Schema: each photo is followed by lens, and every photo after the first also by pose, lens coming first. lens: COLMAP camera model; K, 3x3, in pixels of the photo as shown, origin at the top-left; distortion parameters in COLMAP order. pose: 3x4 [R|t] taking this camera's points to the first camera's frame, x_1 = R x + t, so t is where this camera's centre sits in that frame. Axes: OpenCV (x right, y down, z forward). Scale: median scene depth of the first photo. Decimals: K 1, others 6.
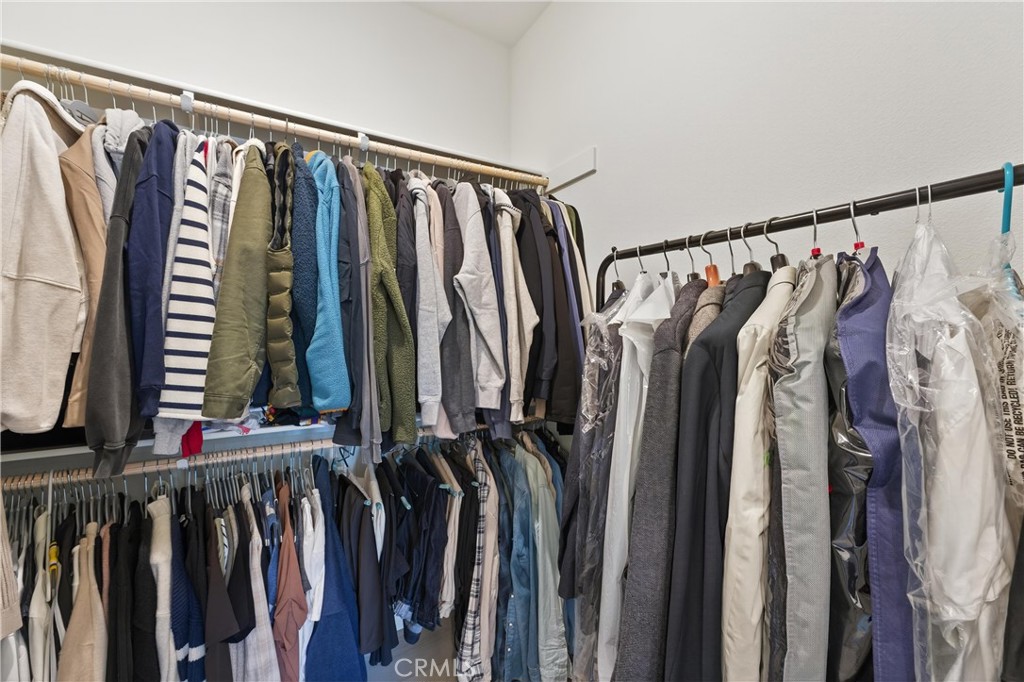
lens RADIAL K [[410.6, 0, 514.6], [0, 410.6, 340.9], [0, 0, 1]] dist [-0.014464, 0.007671]
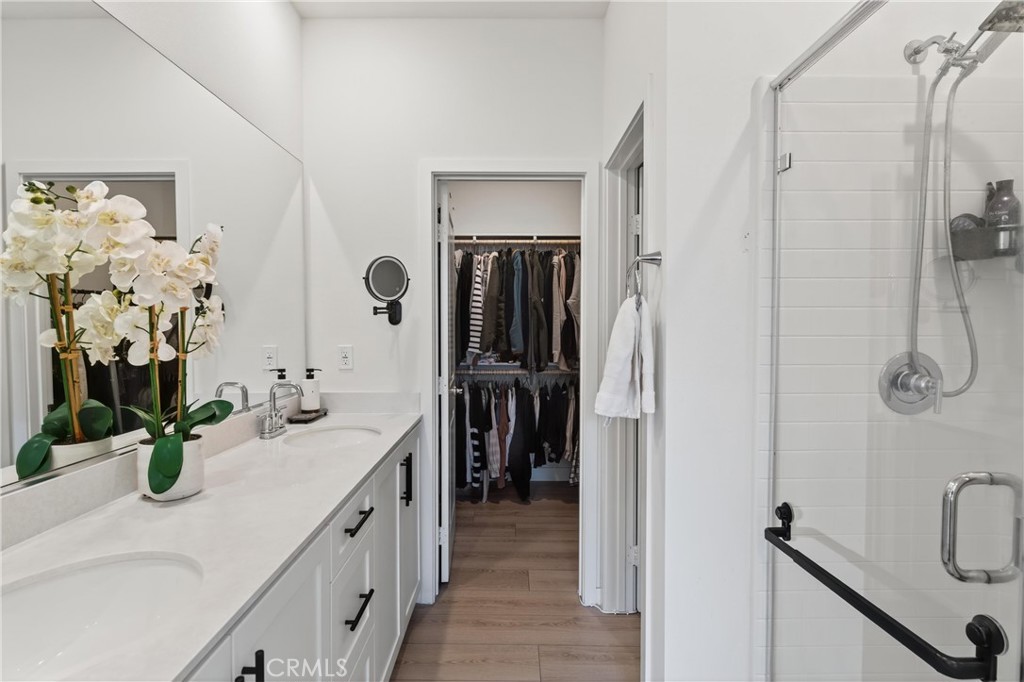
lens RADIAL K [[522.8, 0, 500.0], [0, 522.8, 333.5], [0, 0, 1]] dist [-0.000442, -0.003861]
pose [[0.847819, 0.009821, -0.530194, 1.302832], [-0.012660, 0.999918, -0.001723, 0.047757], [0.530134, 0.008173, 0.847874, -2.018235]]
